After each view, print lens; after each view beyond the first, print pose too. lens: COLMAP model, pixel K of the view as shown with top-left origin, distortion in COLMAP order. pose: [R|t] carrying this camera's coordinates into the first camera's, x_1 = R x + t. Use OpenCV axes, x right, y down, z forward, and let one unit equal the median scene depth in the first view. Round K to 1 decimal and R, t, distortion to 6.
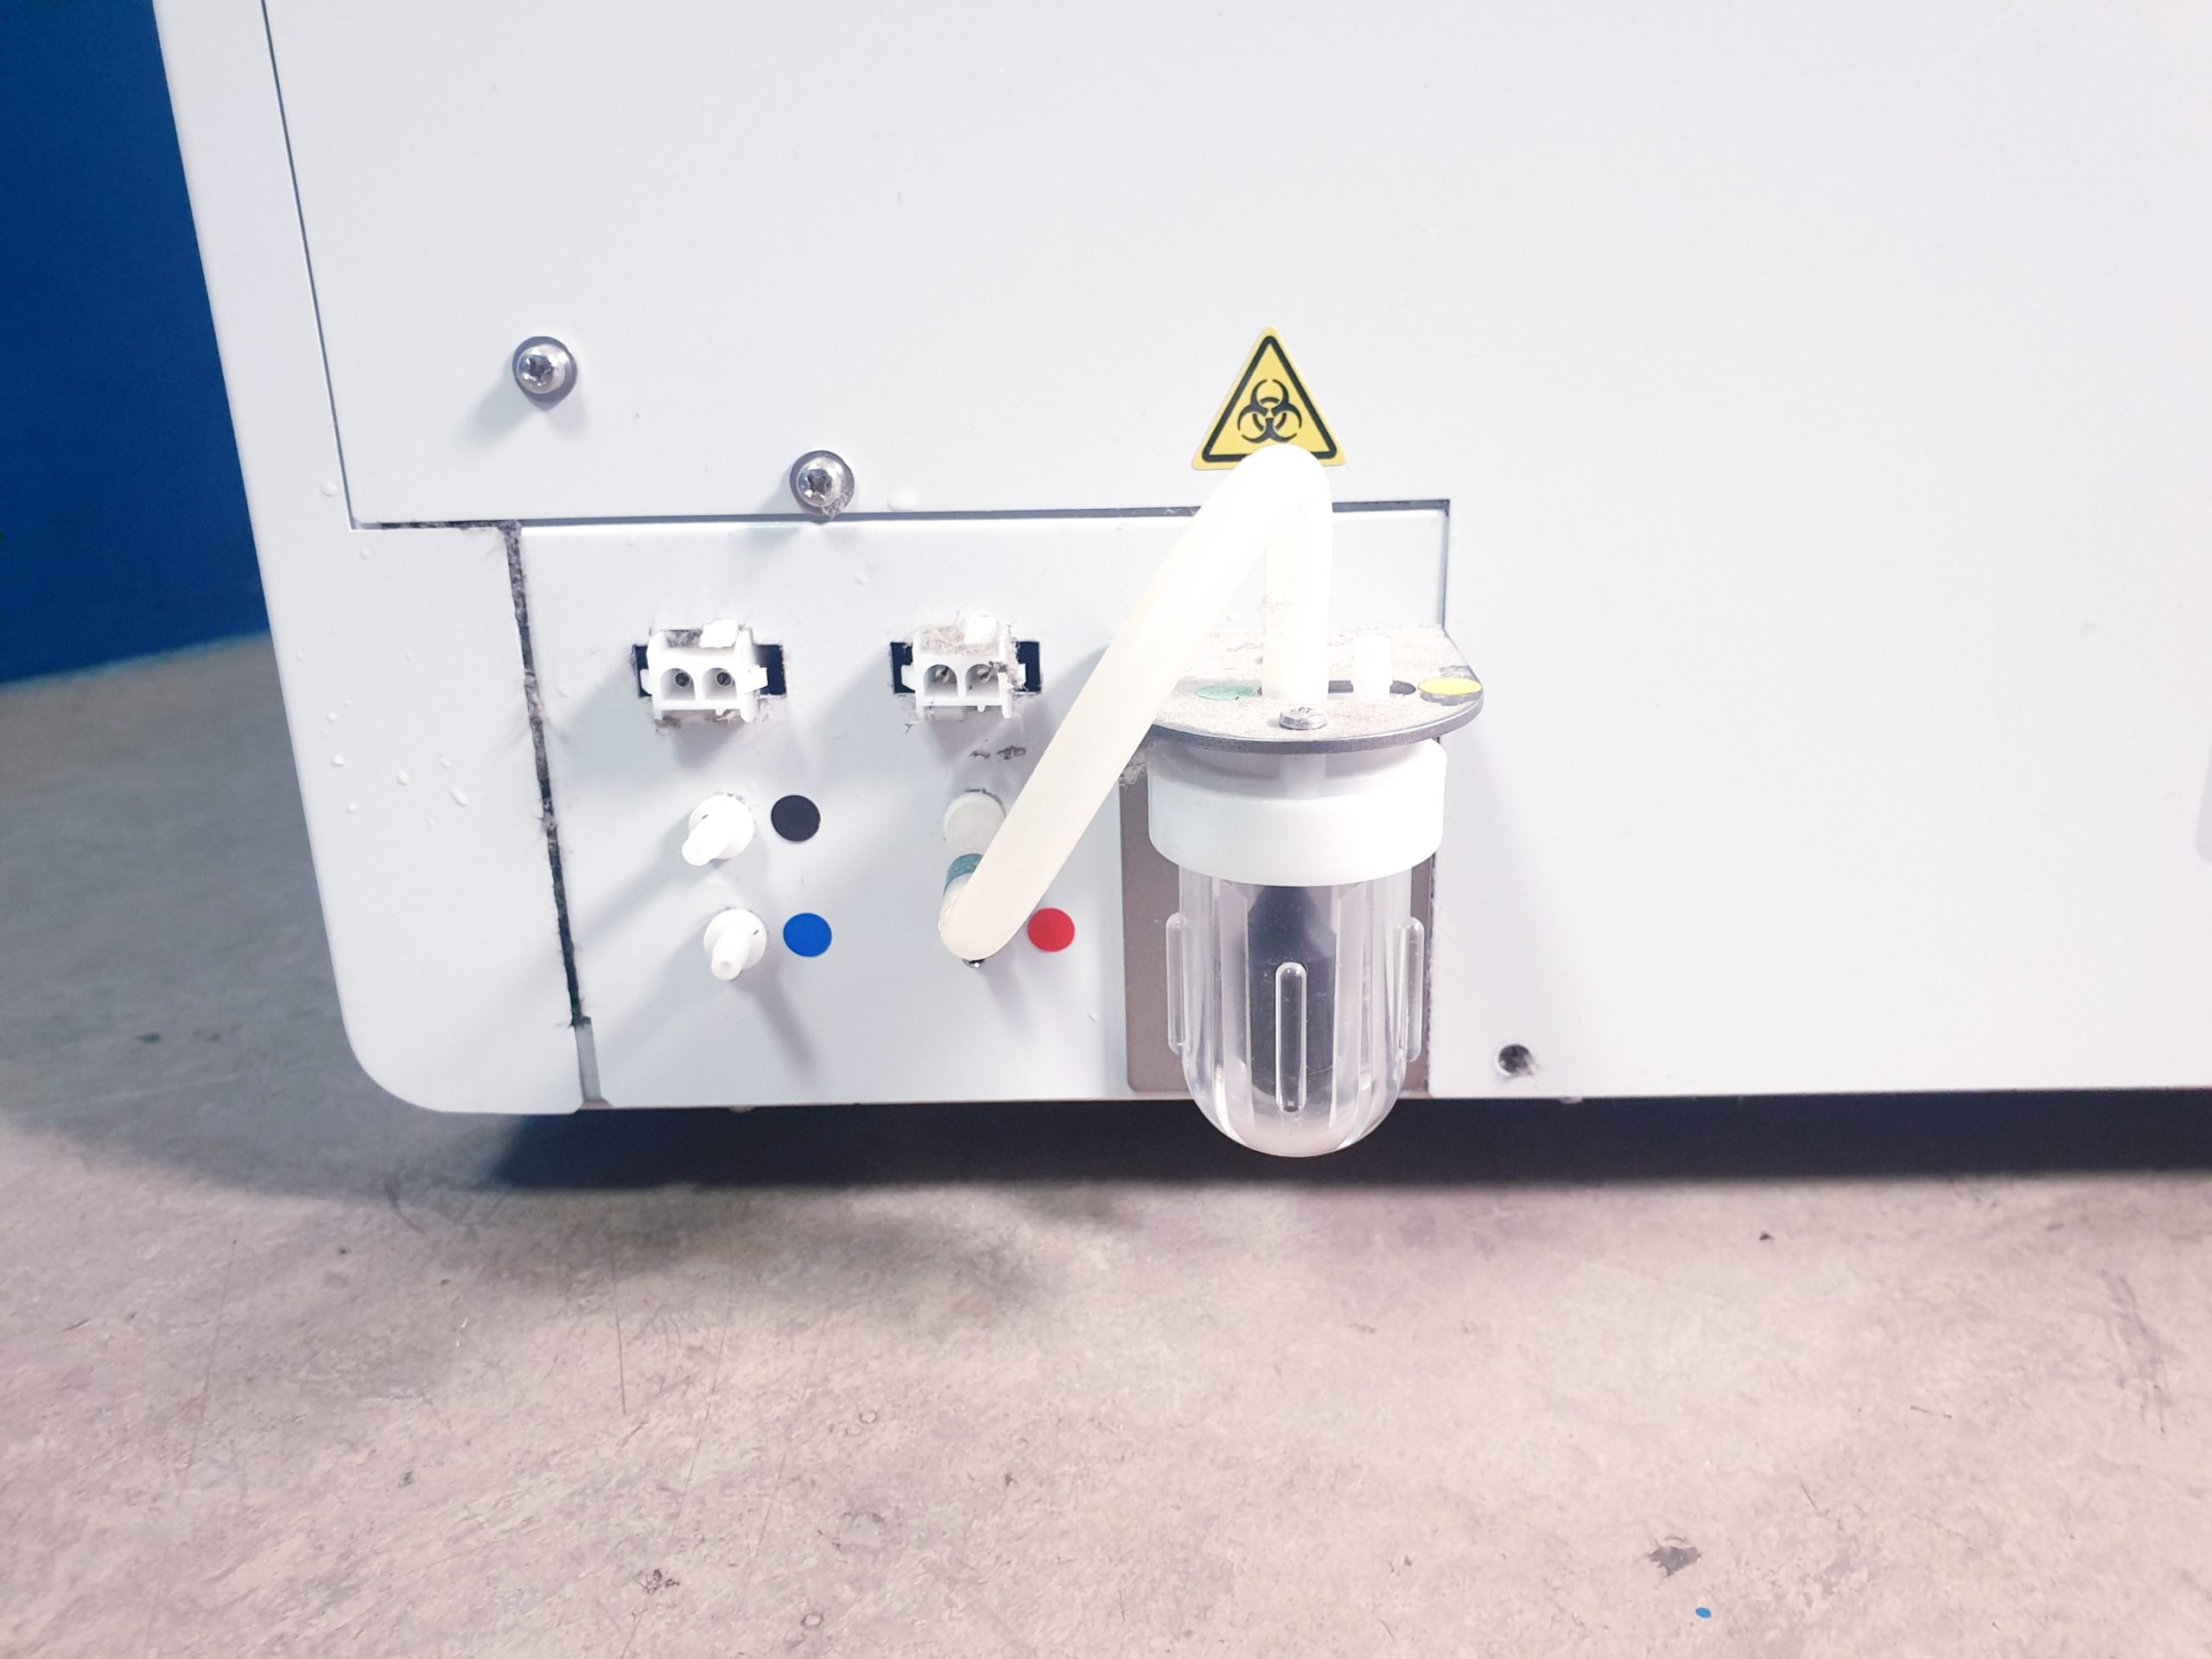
lens RADIAL K [[1655.2, 0, 1134.2], [0, 1655.2, 833.0], [0, 0, 1]] dist [-0.008045, 0.003755]
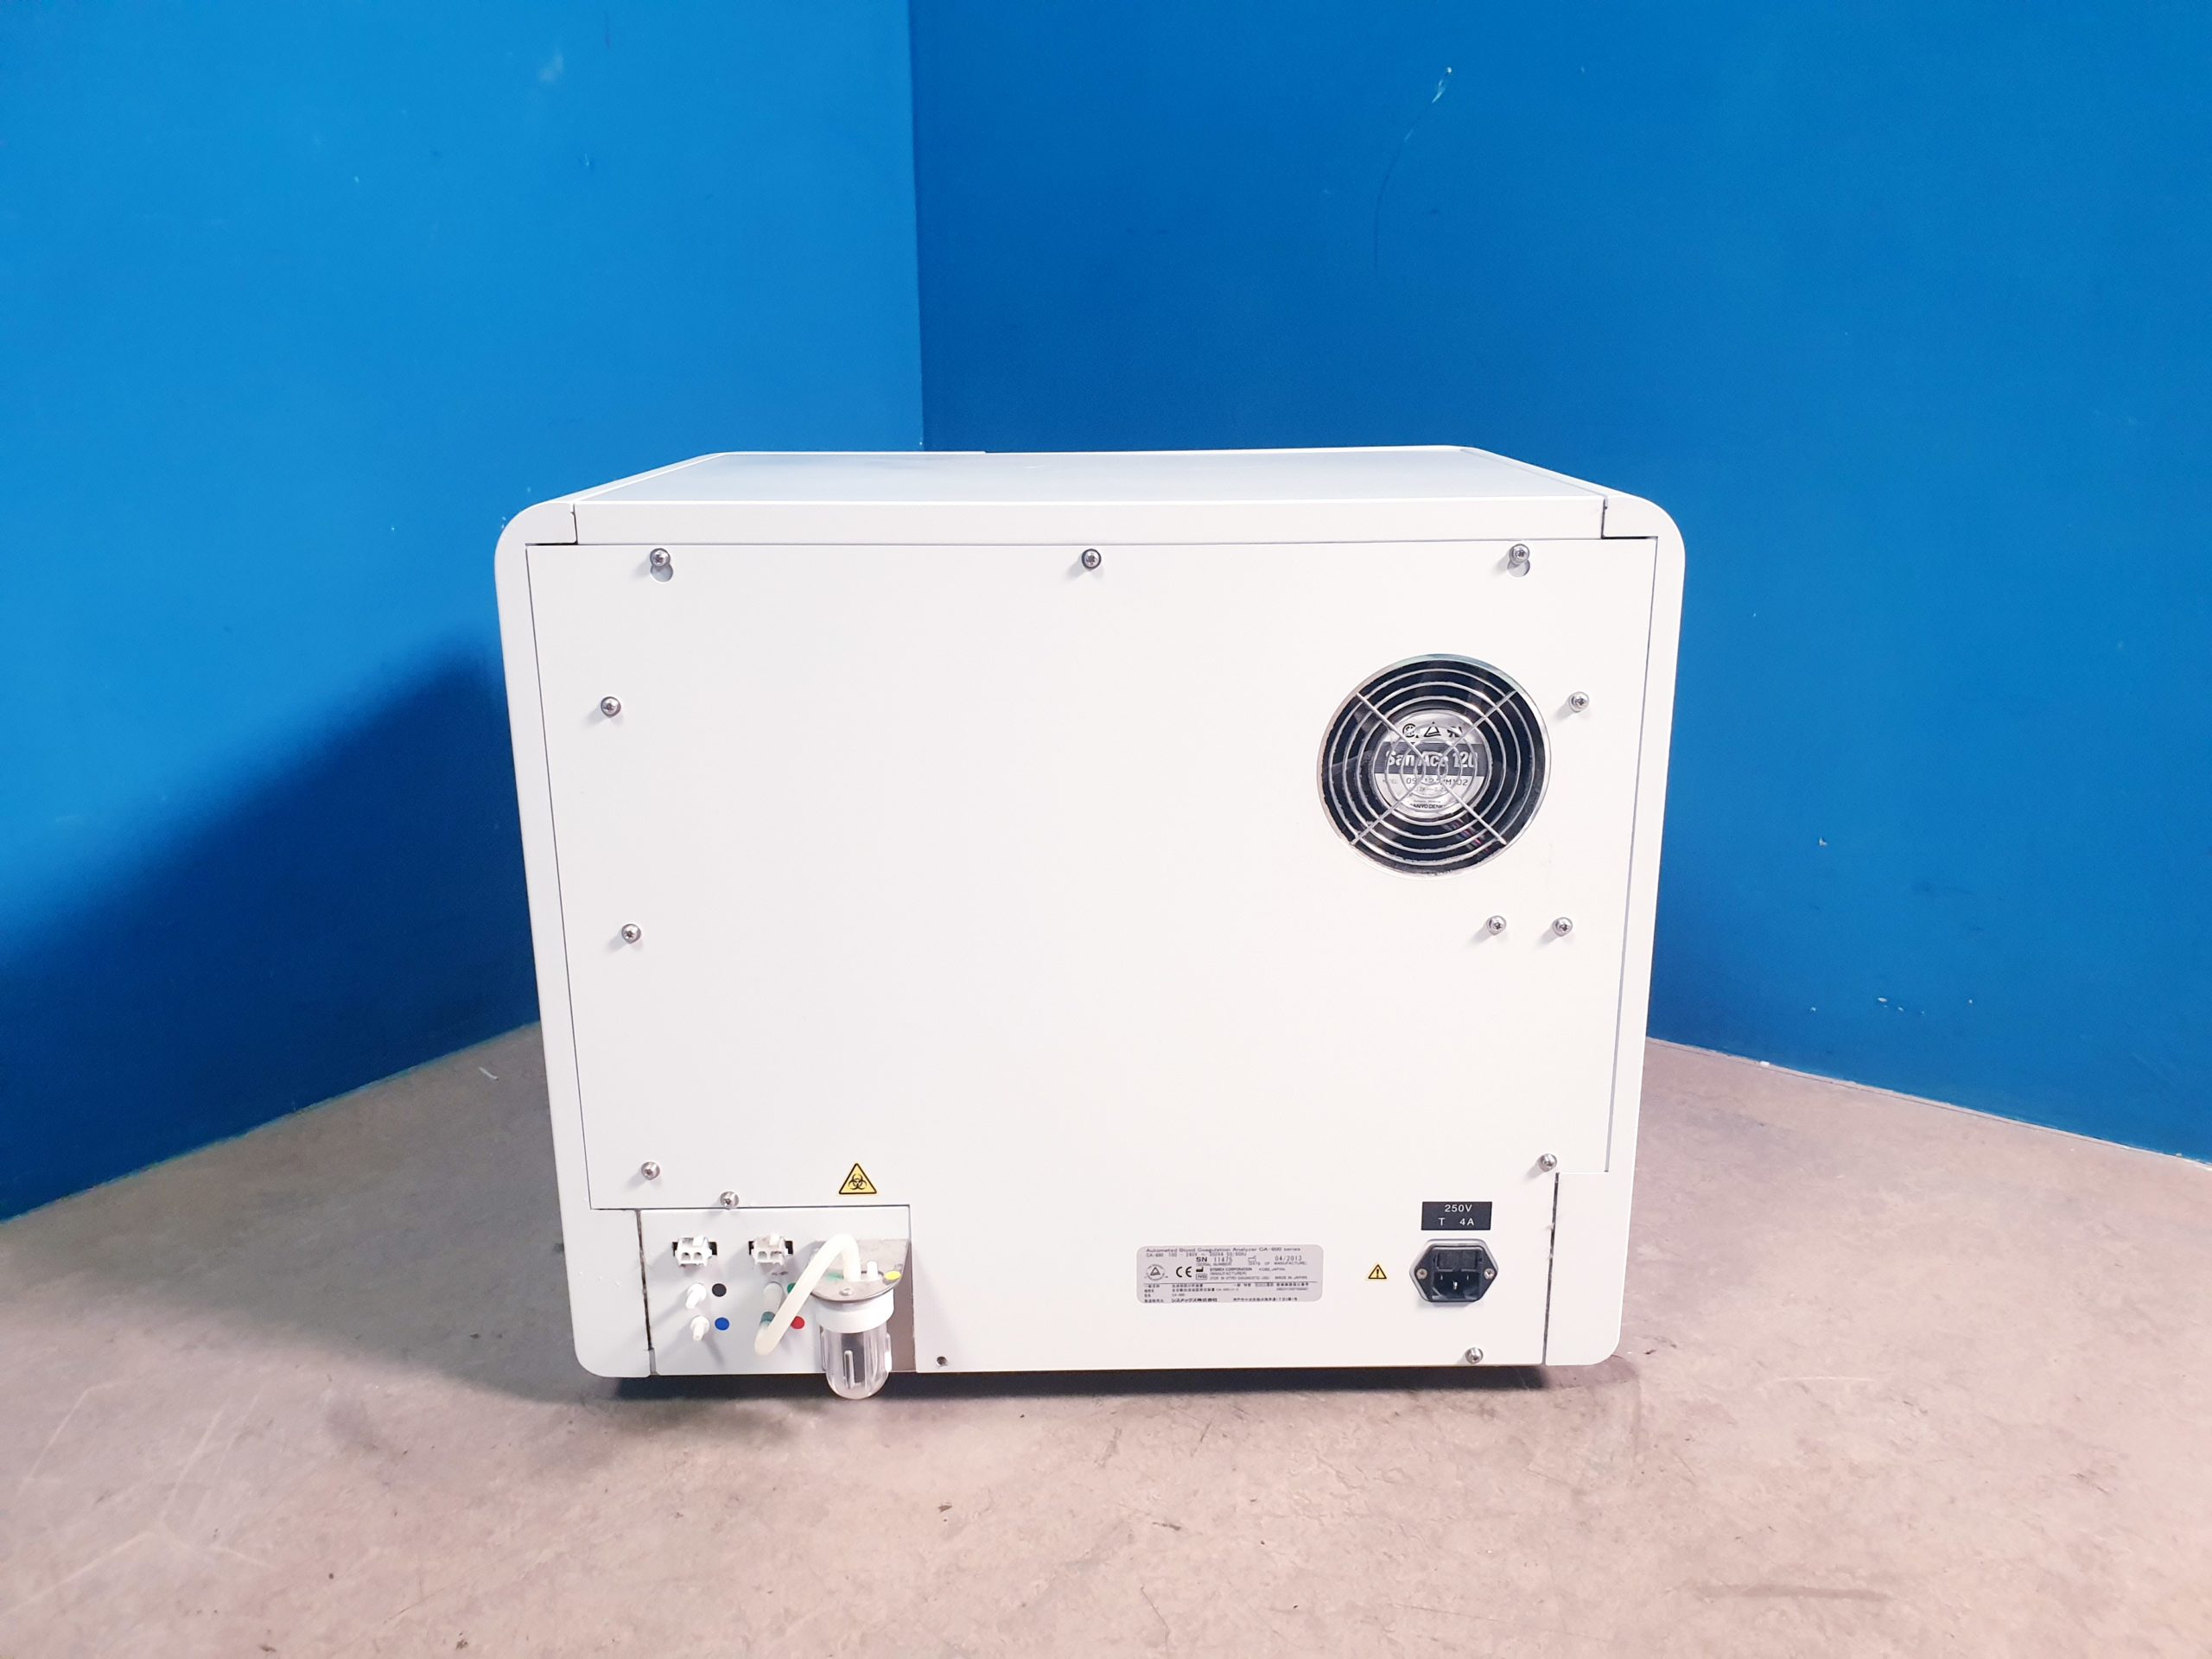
lens RADIAL K [[1651.9, 0, 1106.0], [0, 1651.9, 829.5], [0, 0, 1]] dist [0.007072, 0.003879]
pose [[0.999793, 0.004481, 0.019854, 0.513164], [-0.003248, 0.998088, -0.061724, -0.745898], [-0.020093, 0.061647, 0.997896, -2.442621]]
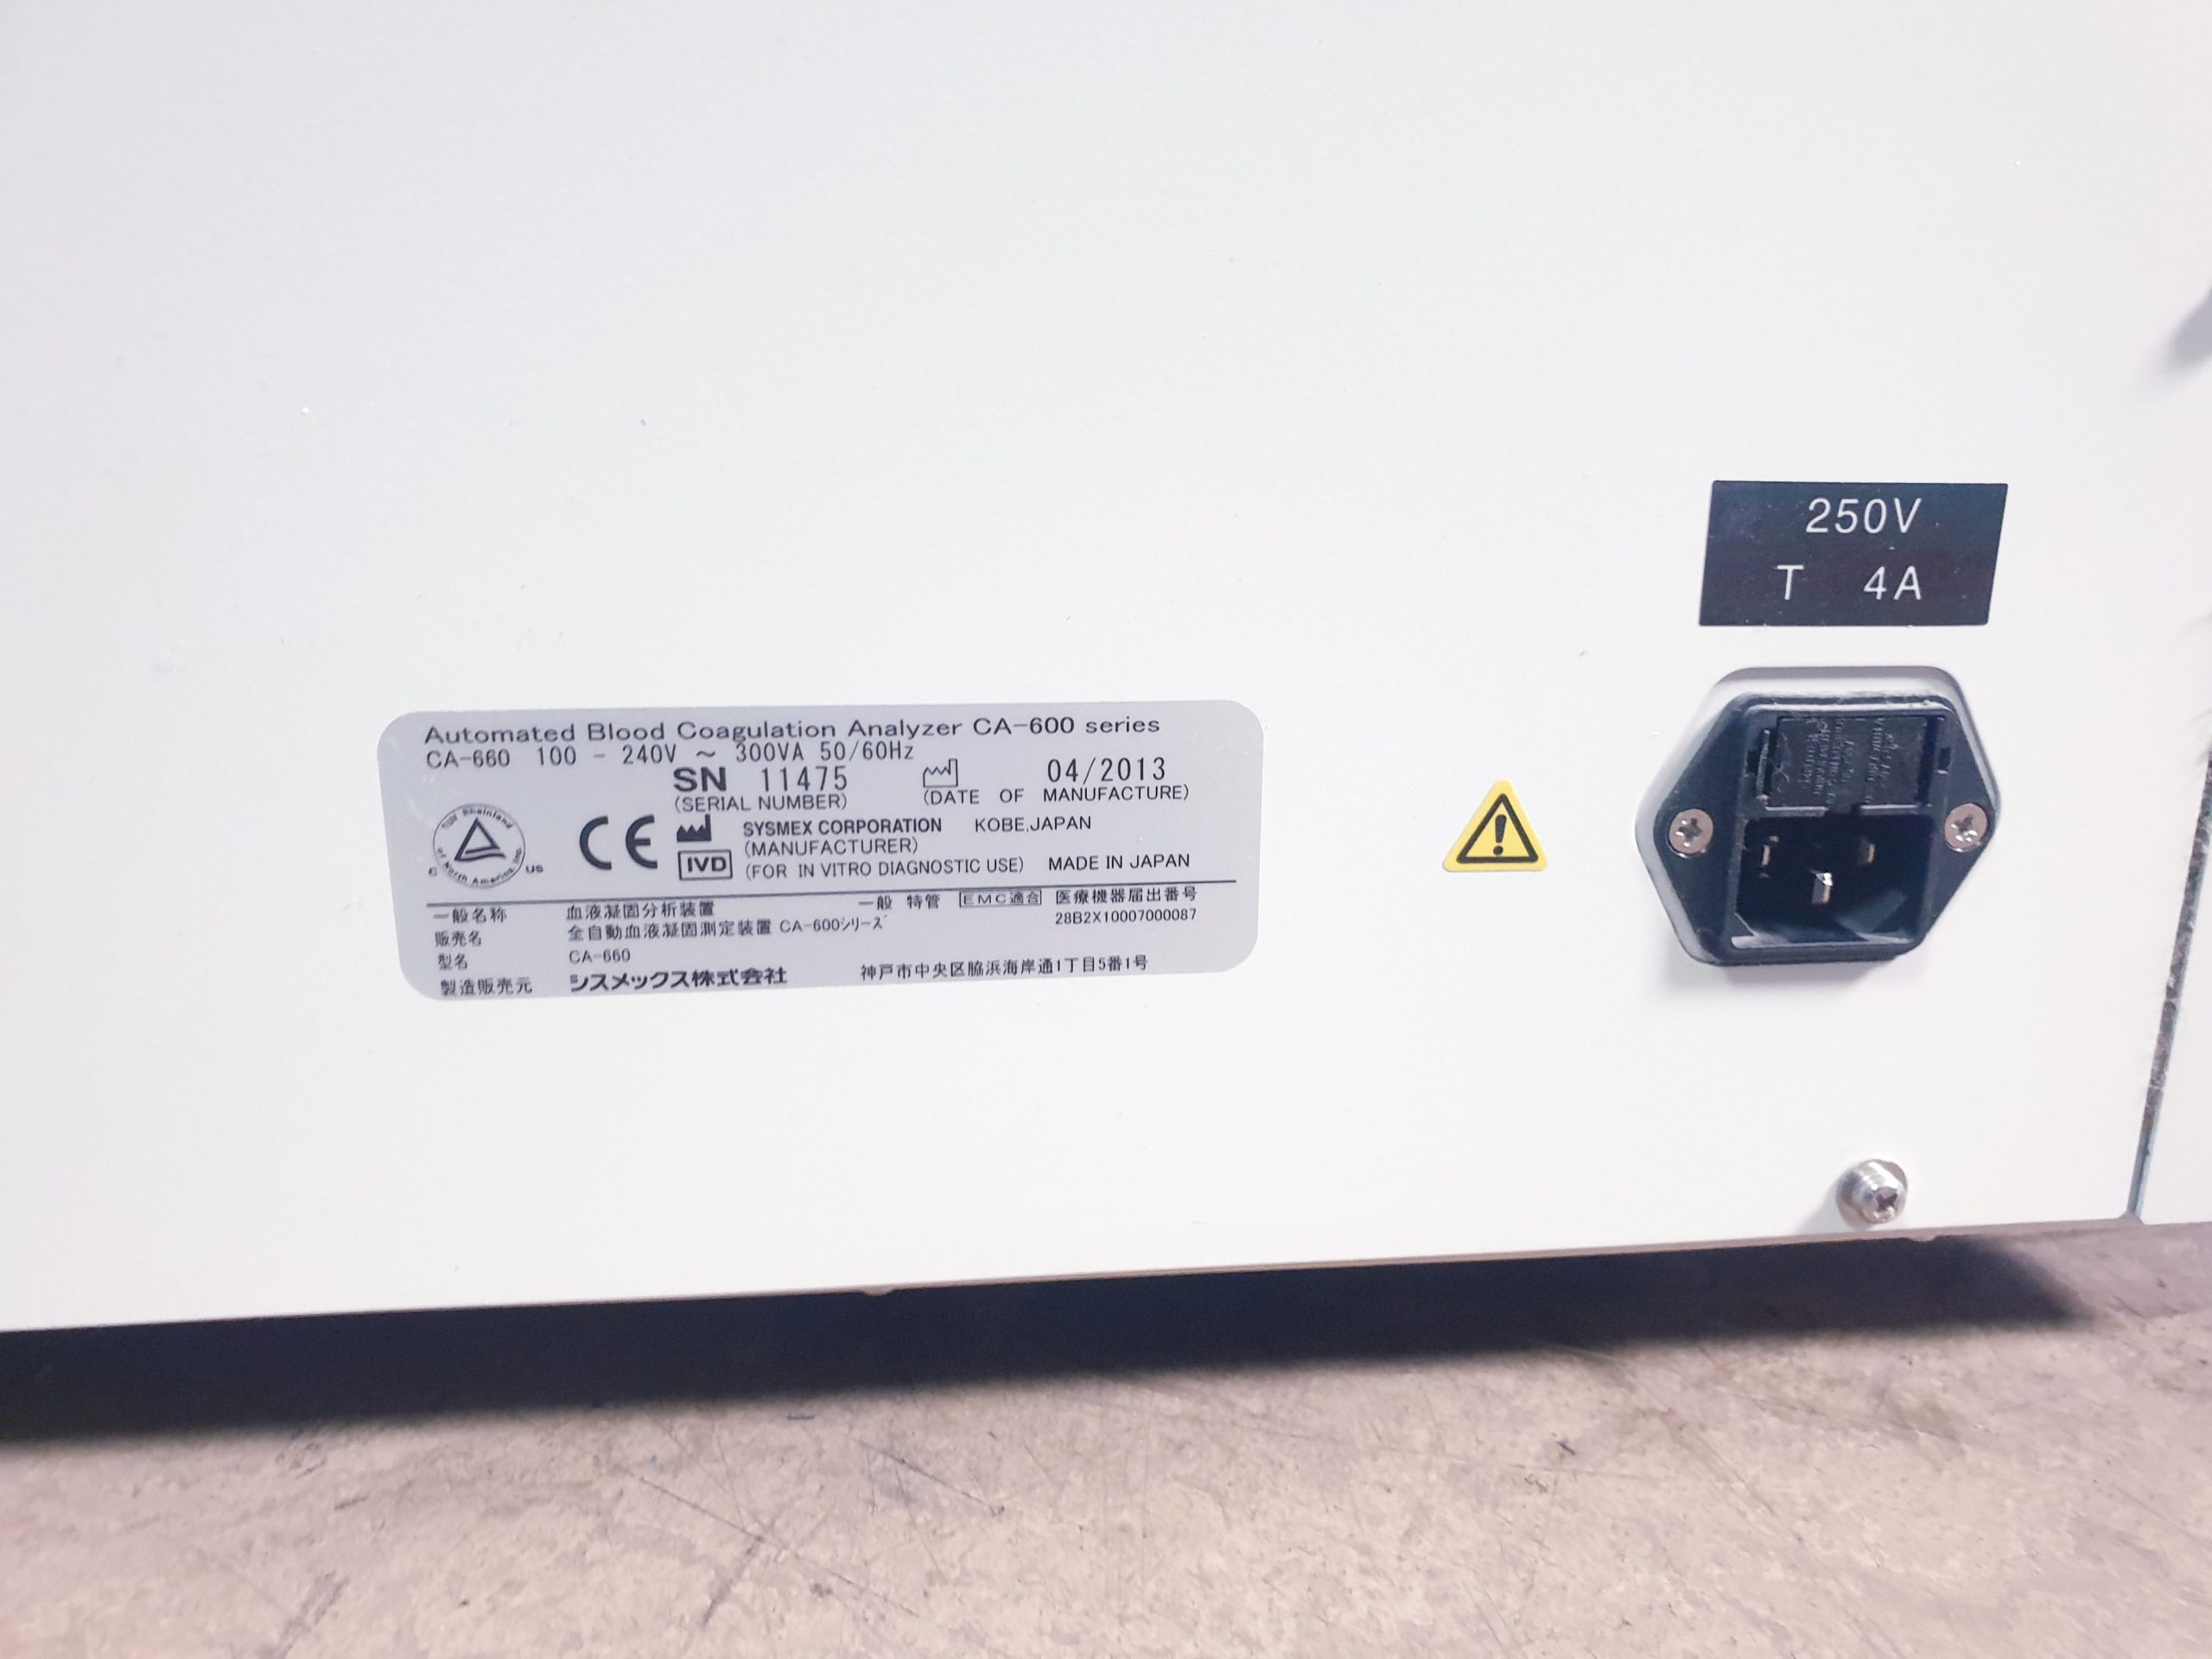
lens RADIAL K [[1697.7, 0, 1105.0], [0, 1697.7, 856.9], [0, 0, 1]] dist [-0.018278, 0.009235]
pose [[0.992131, -0.007394, 0.124986, 0.861511], [0.014050, 0.998524, -0.052456, -0.000276], [-0.124414, 0.053799, 0.990771, 0.228731]]
